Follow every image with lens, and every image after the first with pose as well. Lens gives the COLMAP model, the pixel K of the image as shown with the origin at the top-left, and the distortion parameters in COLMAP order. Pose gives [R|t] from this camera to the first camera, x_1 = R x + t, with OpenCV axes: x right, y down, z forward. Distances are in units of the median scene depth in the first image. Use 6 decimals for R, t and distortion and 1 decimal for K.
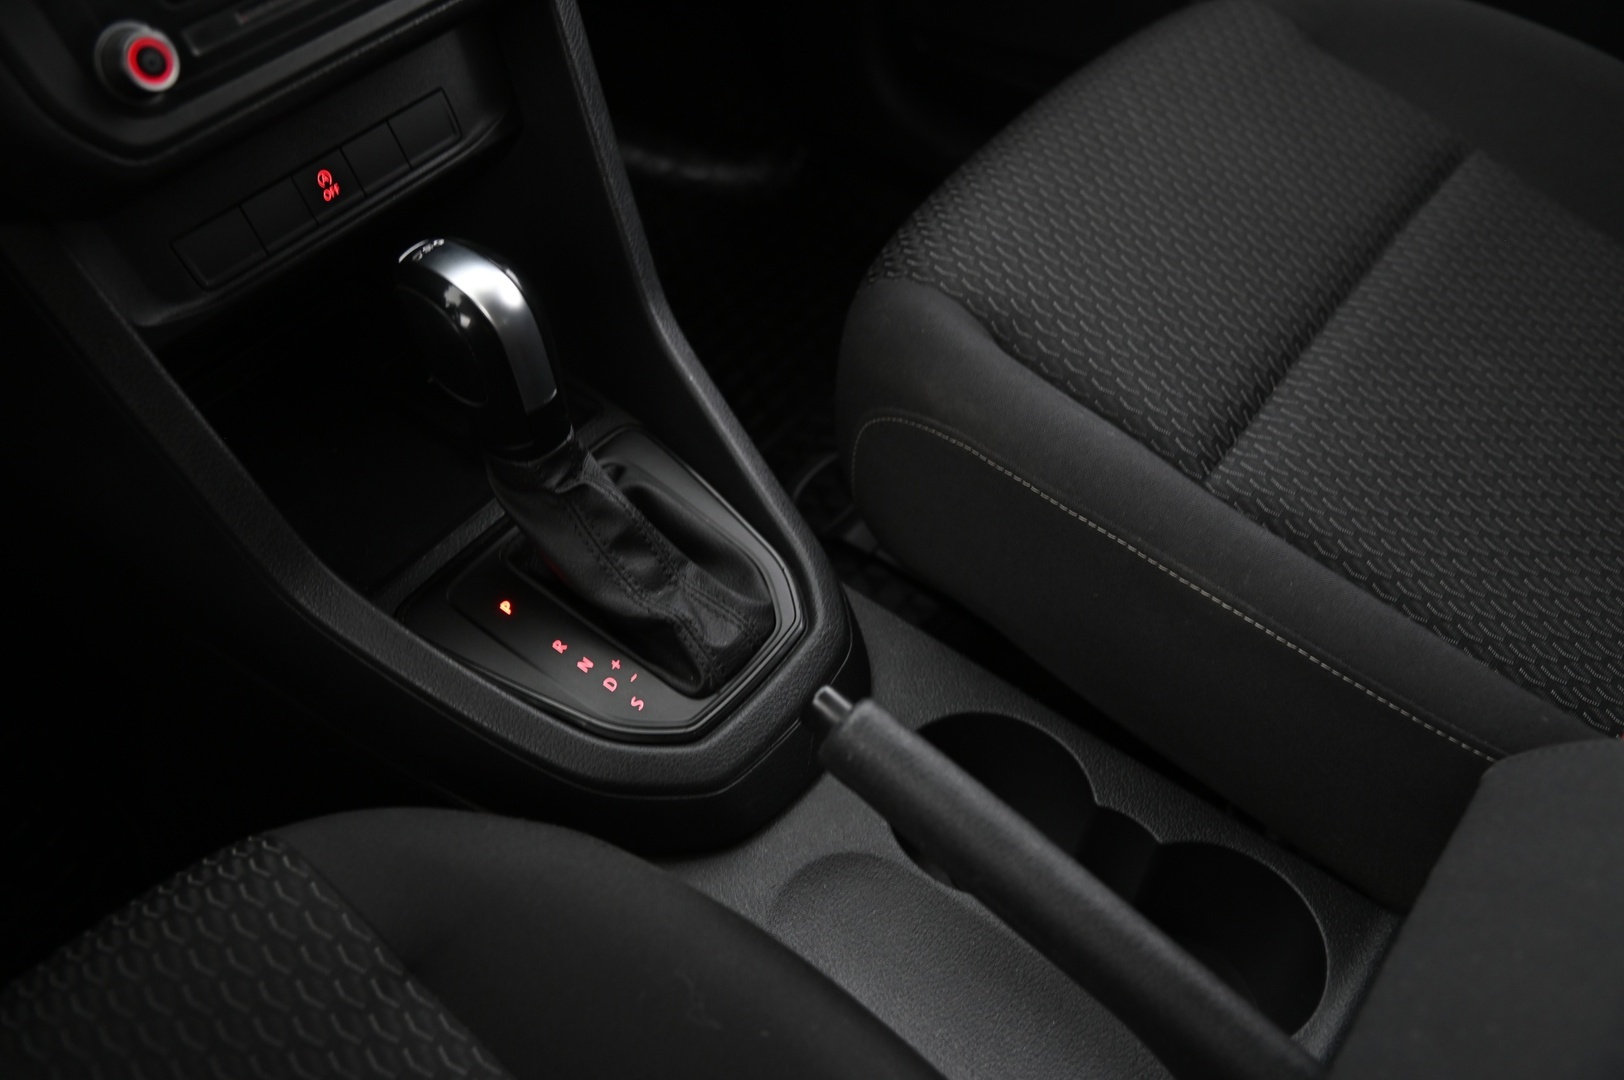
lens RADIAL K [[1447.3, 0, 801.9], [0, 1447.3, 537.8], [0, 0, 1]] dist [0.015126, 0.014139]
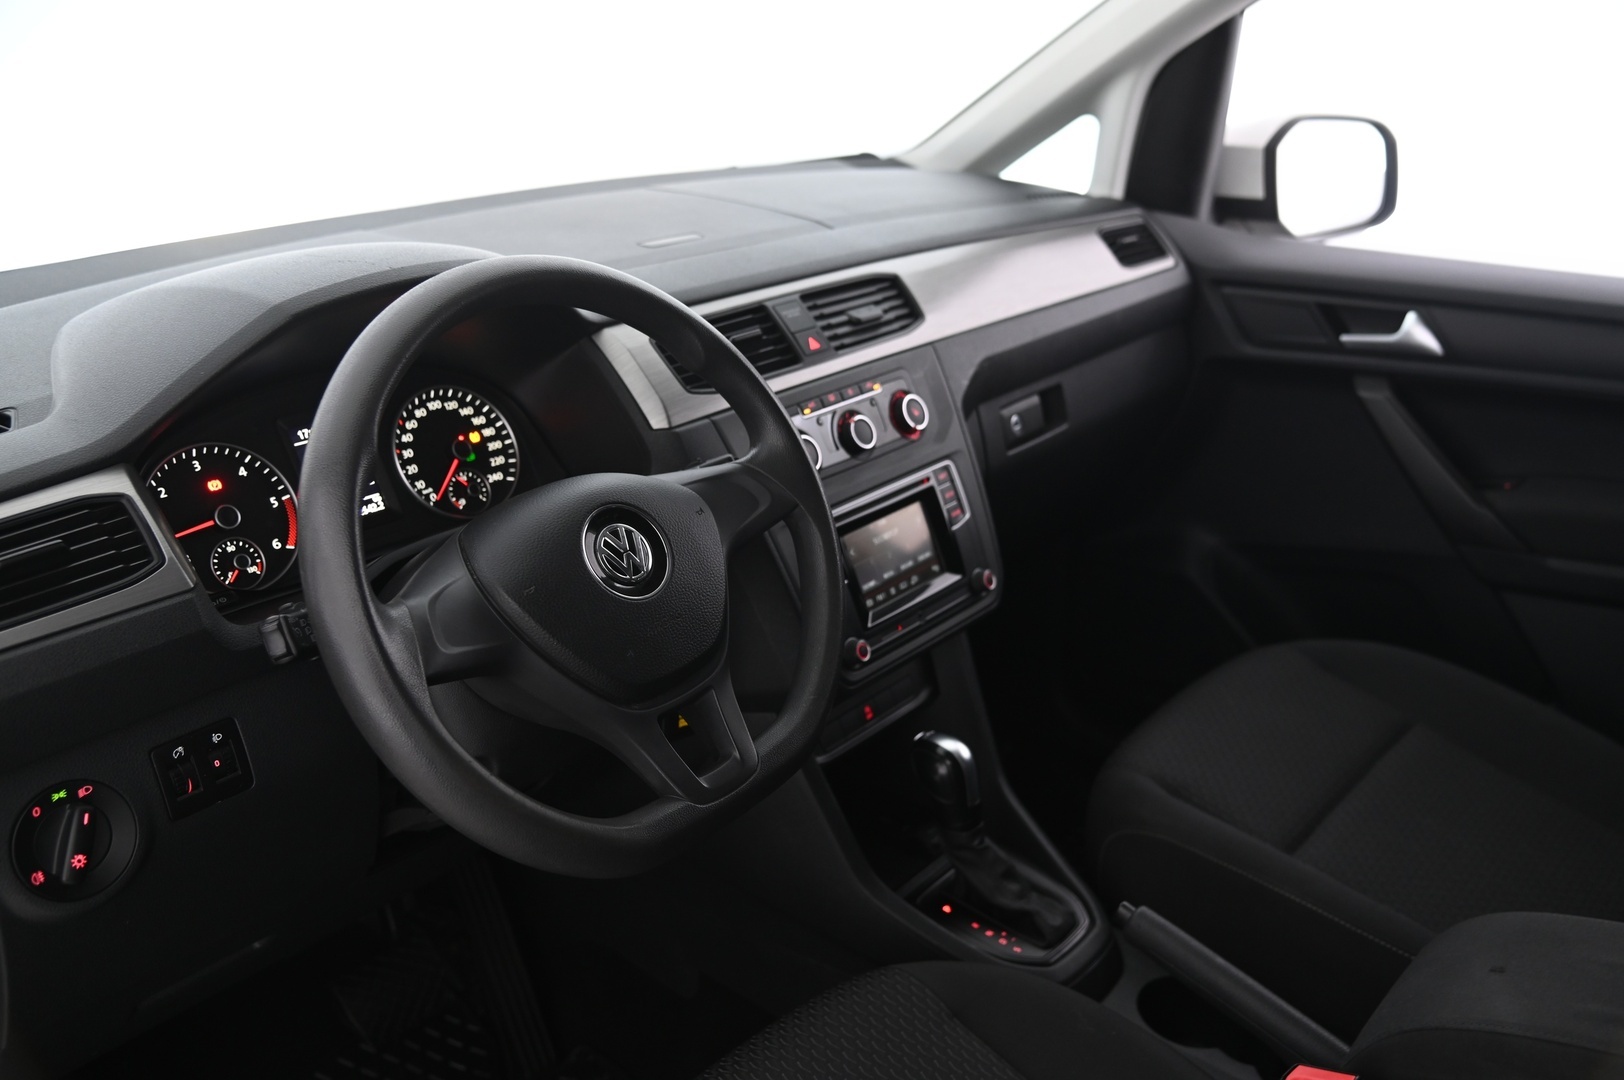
lens RADIAL K [[1447.3, 0, 810.9], [0, 1447.3, 535.3], [0, 0, 1]] dist [0.015126, 0.014139]
pose [[0.998319, 0.003425, -0.057850, -0.288080], [-0.028503, 0.898176, -0.438711, 0.496526], [0.050457, 0.439623, 0.896764, -1.135202]]
